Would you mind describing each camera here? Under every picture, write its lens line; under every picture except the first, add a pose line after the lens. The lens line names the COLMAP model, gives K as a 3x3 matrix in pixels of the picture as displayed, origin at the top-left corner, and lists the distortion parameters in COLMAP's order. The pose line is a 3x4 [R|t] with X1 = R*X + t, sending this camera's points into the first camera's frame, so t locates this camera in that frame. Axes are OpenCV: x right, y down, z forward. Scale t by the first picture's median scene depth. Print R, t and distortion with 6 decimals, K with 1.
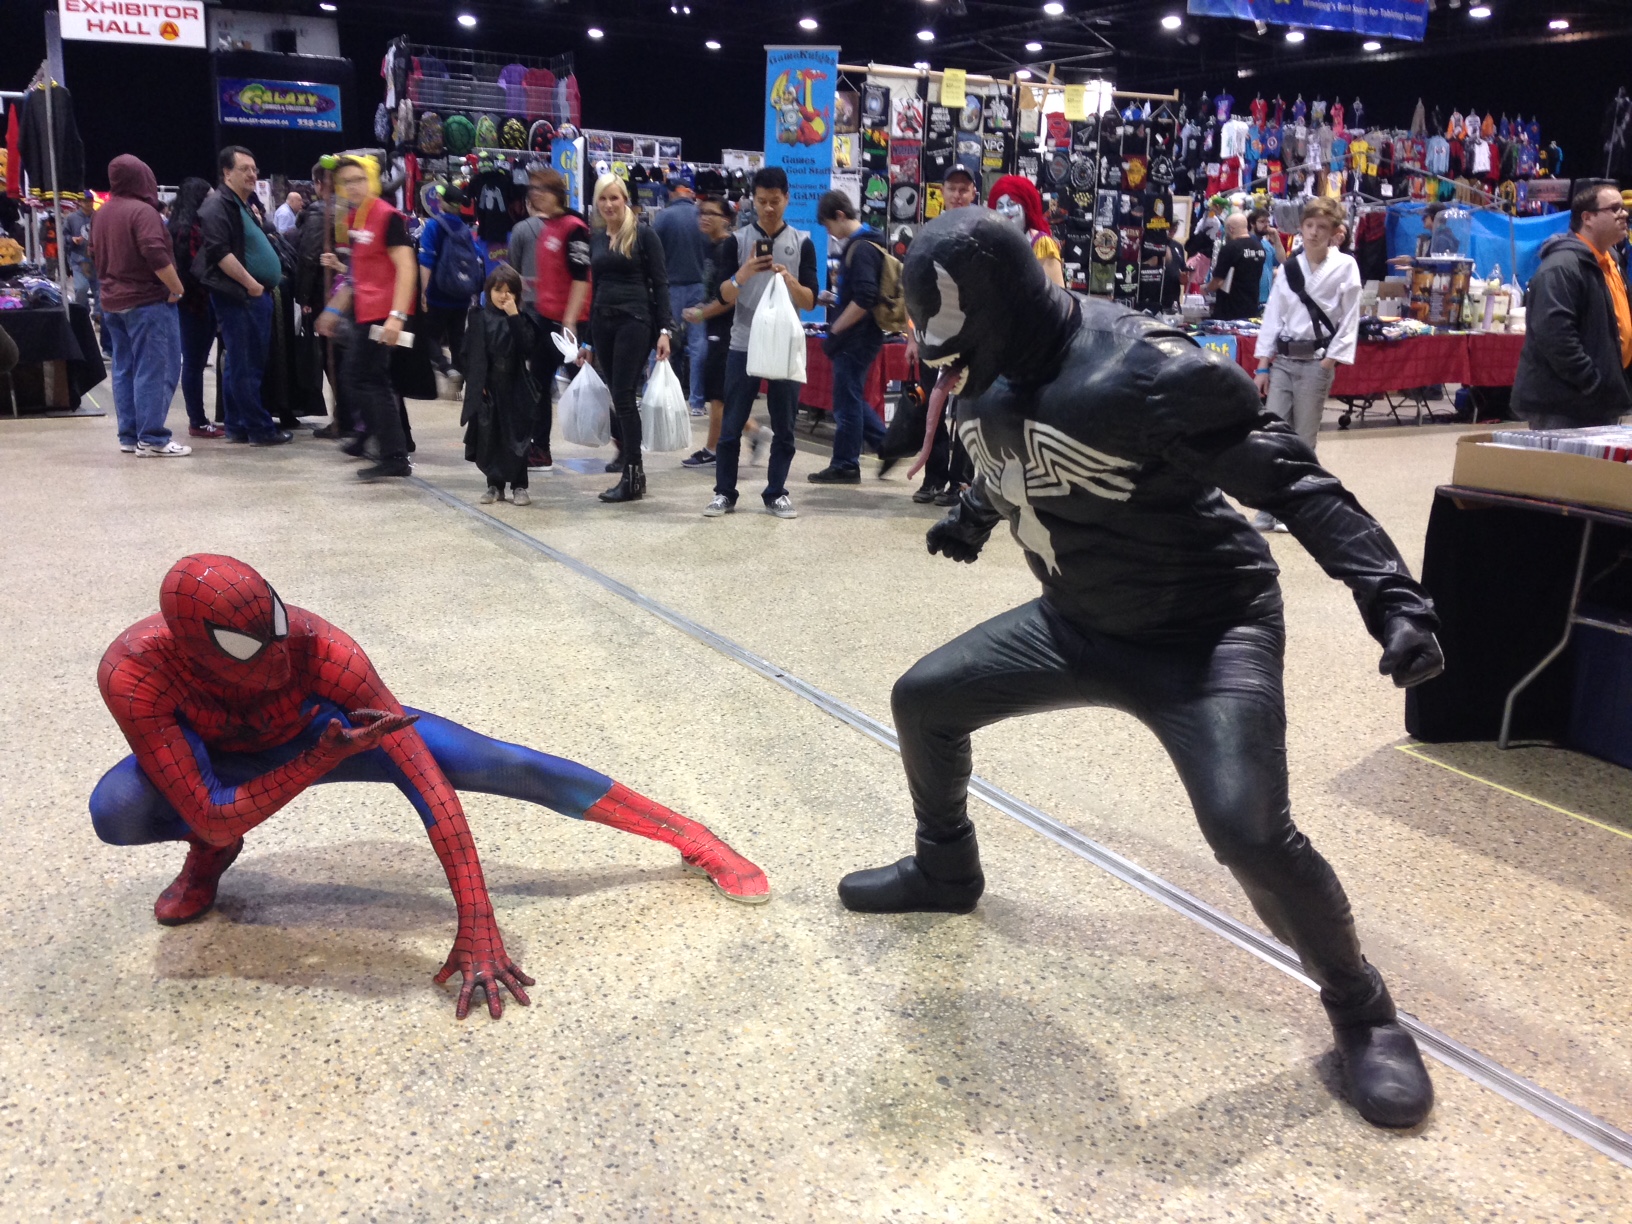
lens RADIAL K [[1567.4, 0, 816.5], [0, 1567.4, 612.0], [0, 0, 1]] dist [-0.005493, 0.000000]
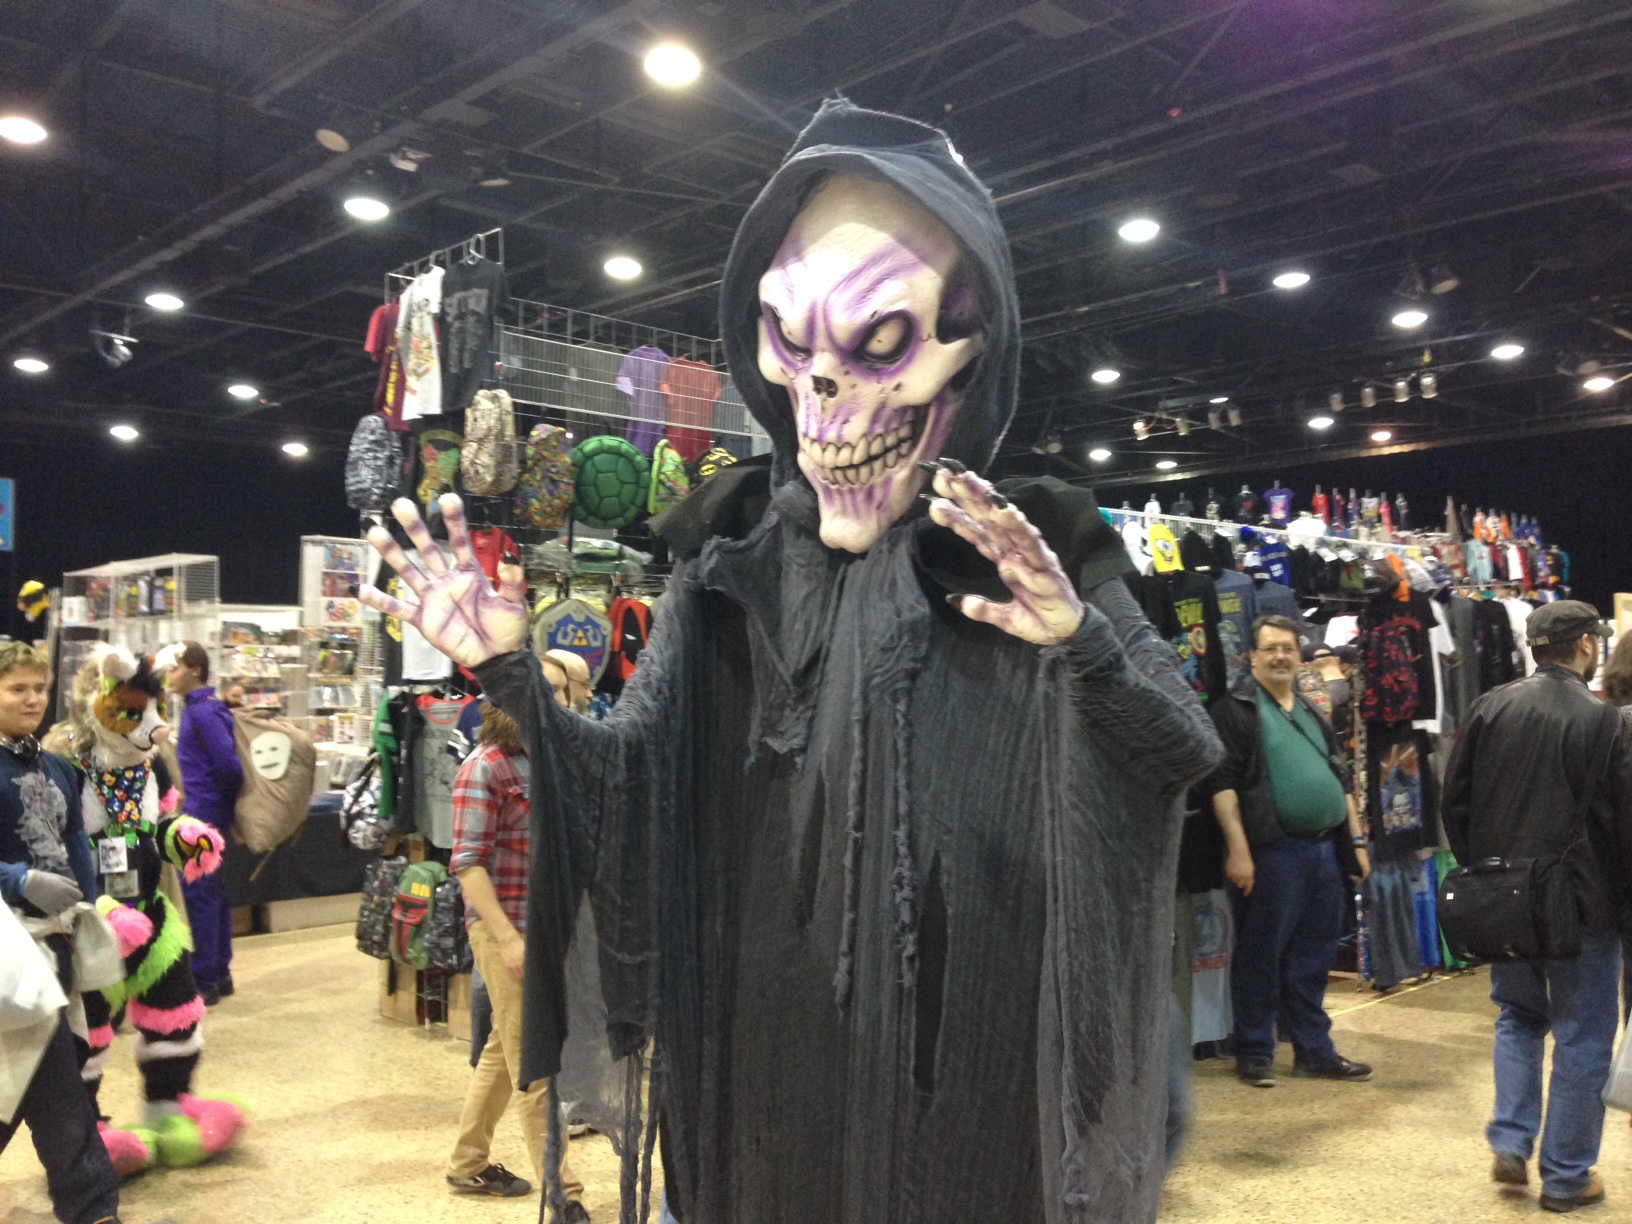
lens RADIAL K [[1567.4, 0, 813.5], [0, 1567.4, 611.5], [0, 0, 1]] dist [-0.005493, 0.000000]
pose [[0.961443, -0.027971, 0.273579, -0.166523], [0.102153, 0.959959, -0.260852, -0.096688], [-0.255328, 0.278741, 0.925803, 0.368120]]
